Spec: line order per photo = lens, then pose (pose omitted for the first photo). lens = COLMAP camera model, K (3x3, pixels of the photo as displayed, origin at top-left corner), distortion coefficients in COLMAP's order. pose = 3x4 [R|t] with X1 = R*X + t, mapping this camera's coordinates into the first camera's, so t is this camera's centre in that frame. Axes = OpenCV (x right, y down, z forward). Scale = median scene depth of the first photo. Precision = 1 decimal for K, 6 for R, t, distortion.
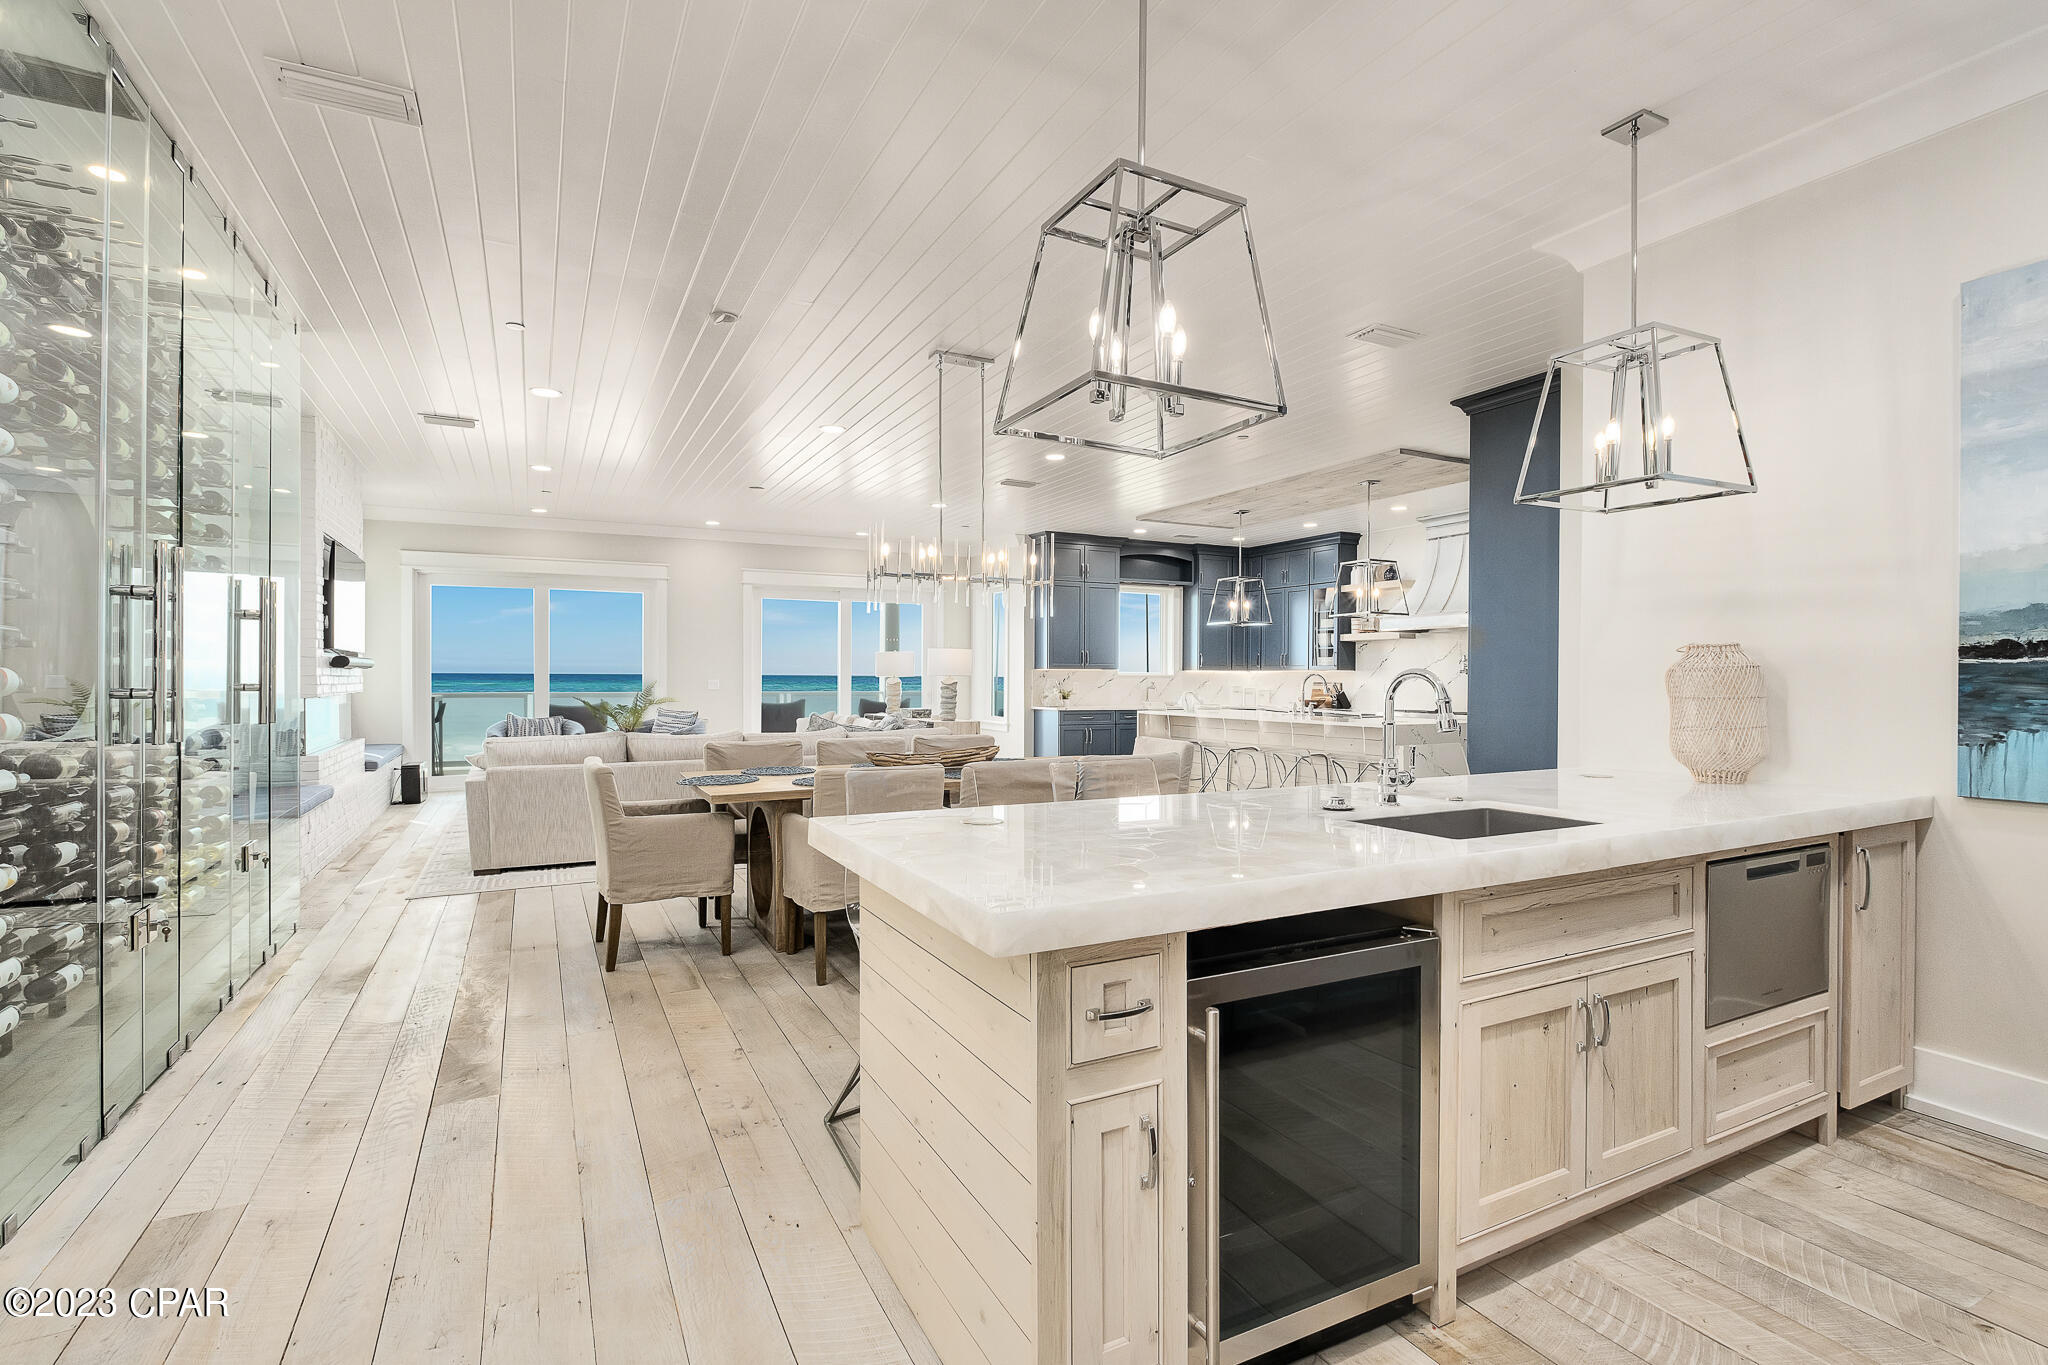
lens RADIAL K [[944.1, 0, 1024.0], [0, 944.1, 682.5], [0, 0, 1]] dist [-0.004813, -0.000479]
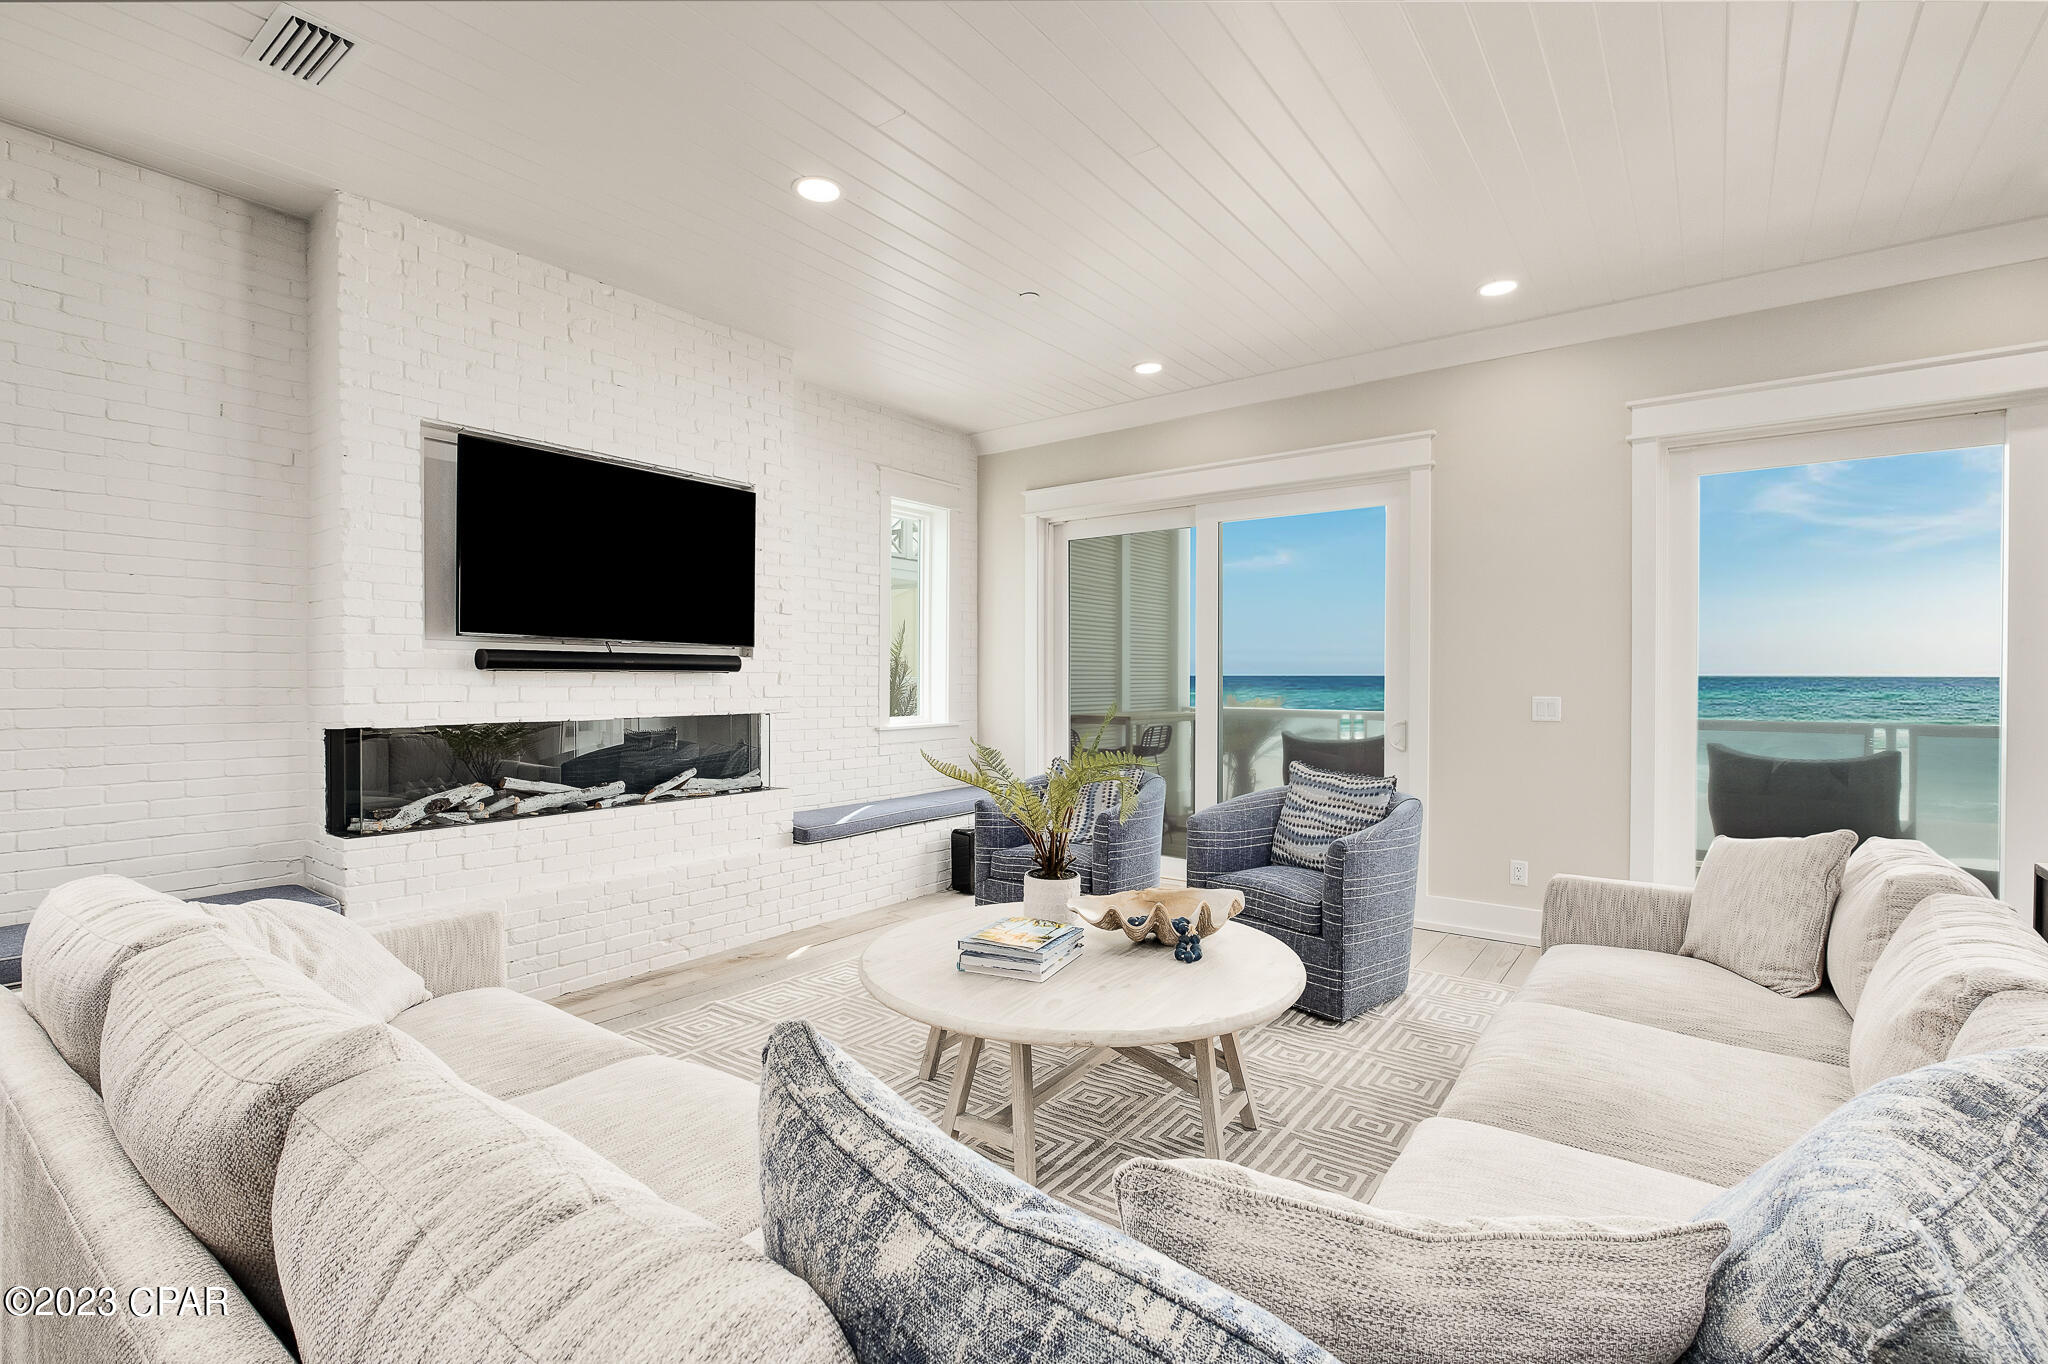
lens RADIAL K [[952.5, 0, 1024.0], [0, 952.5, 682.0], [0, 0, 1]] dist [-0.003218, -0.000218]
pose [[0.441166, -0.004591, -0.897414, -0.059426], [0.002581, 0.999989, -0.003847, -0.005057], [0.897422, -0.000619, 0.441173, 0.630009]]
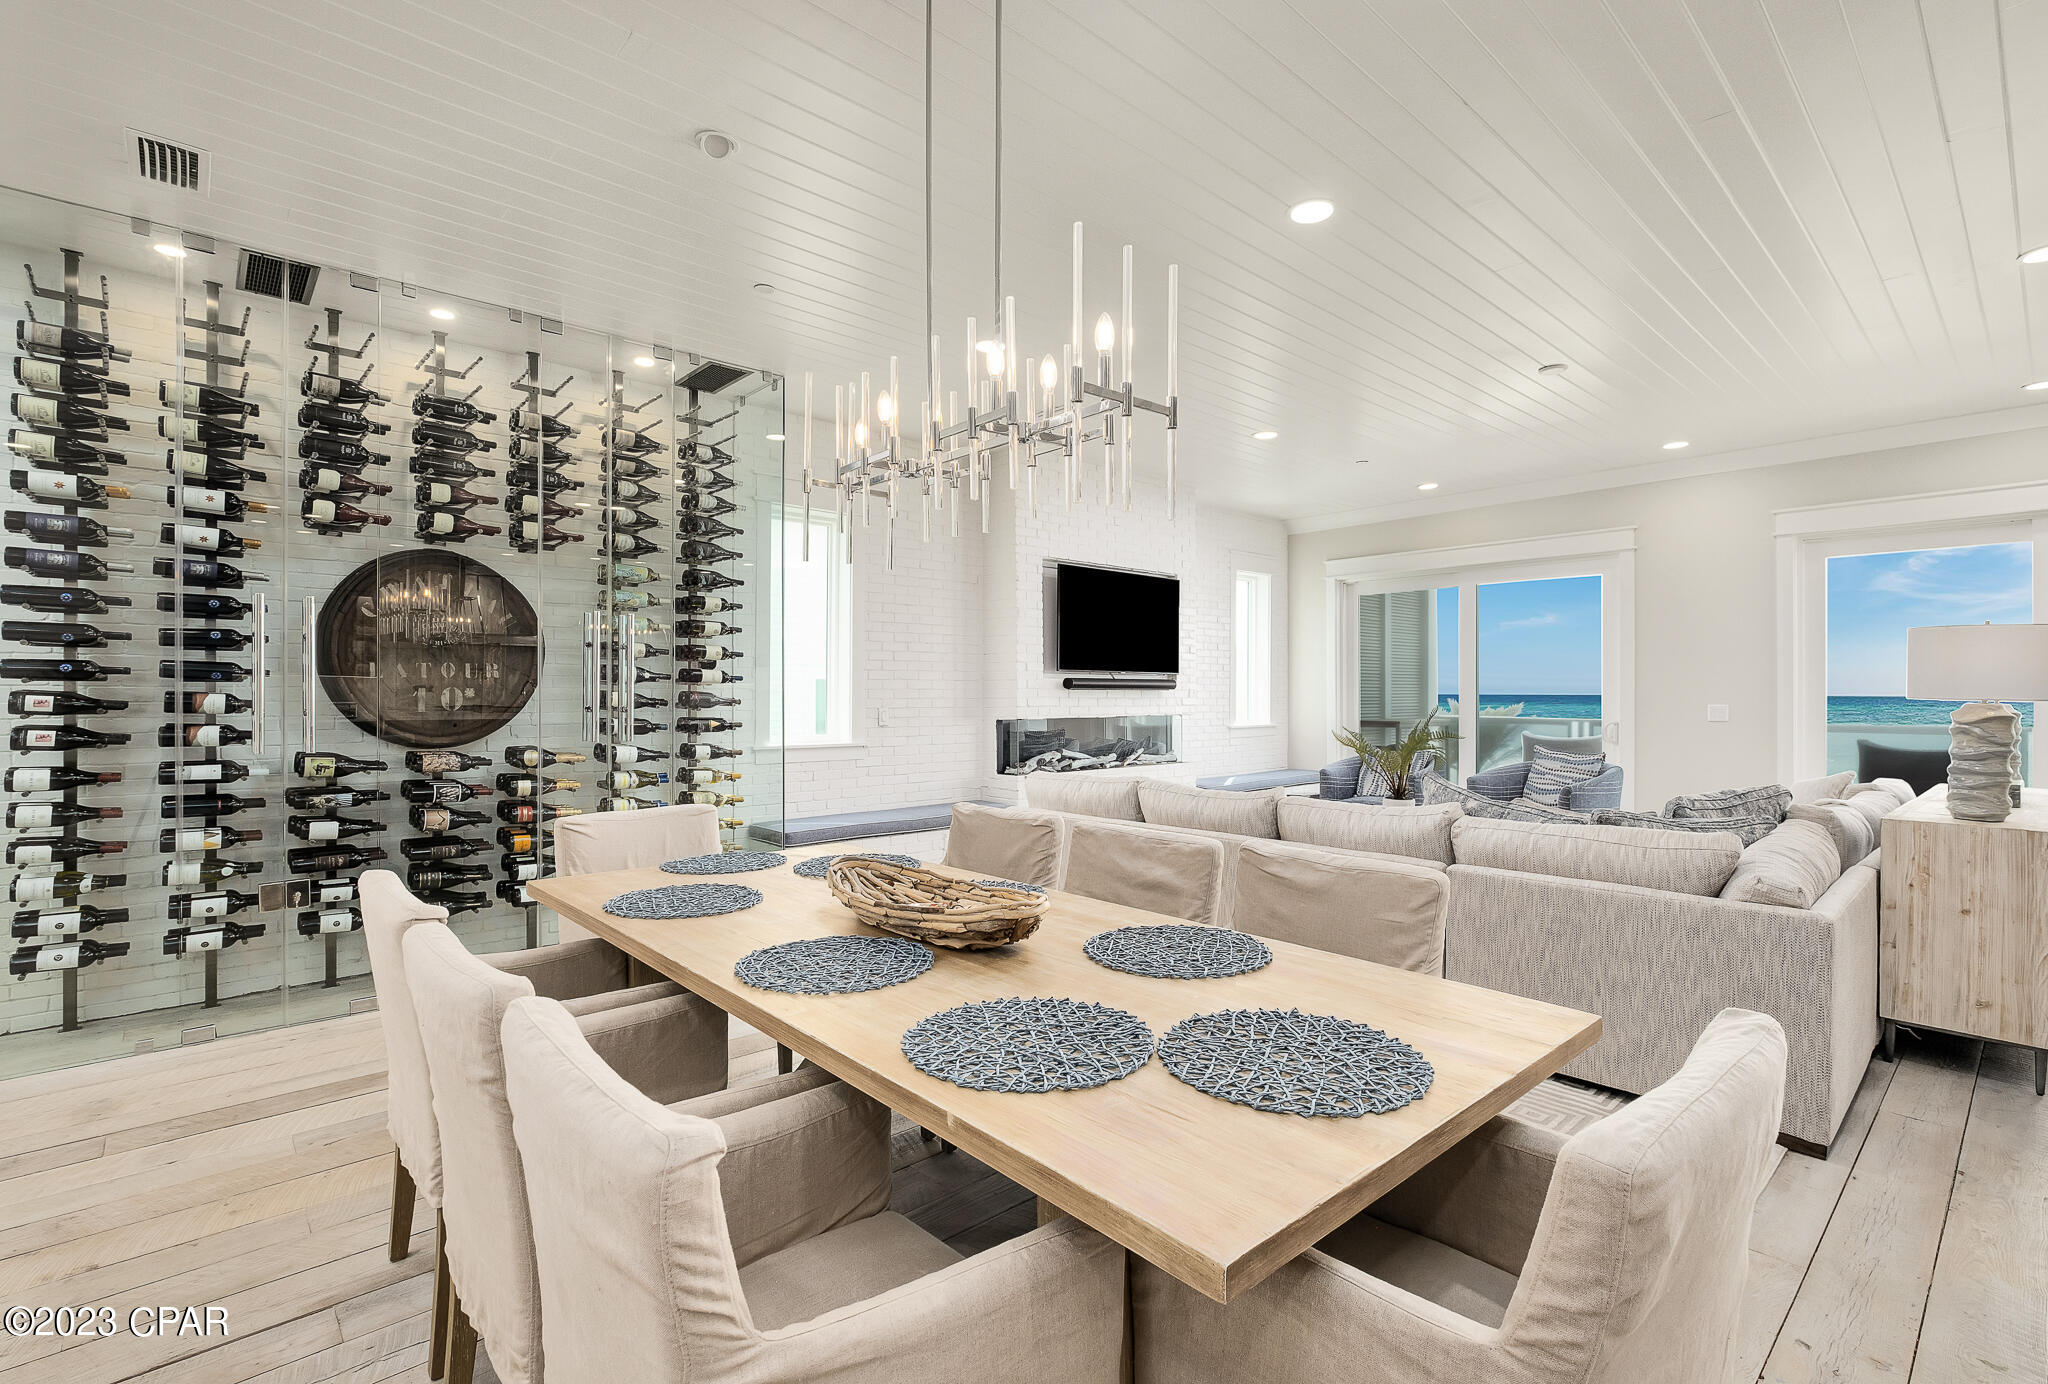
lens RADIAL K [[948.4, 0, 1024.0], [0, 948.4, 692.0], [0, 0, 1]] dist [-0.035324, -0.001035]
pose [[0.246817, -0.005437, -0.969047, 0.140856], [-0.003410, 0.999973, -0.006479, -0.005126], [0.969056, 0.004904, 0.246791, 0.436031]]
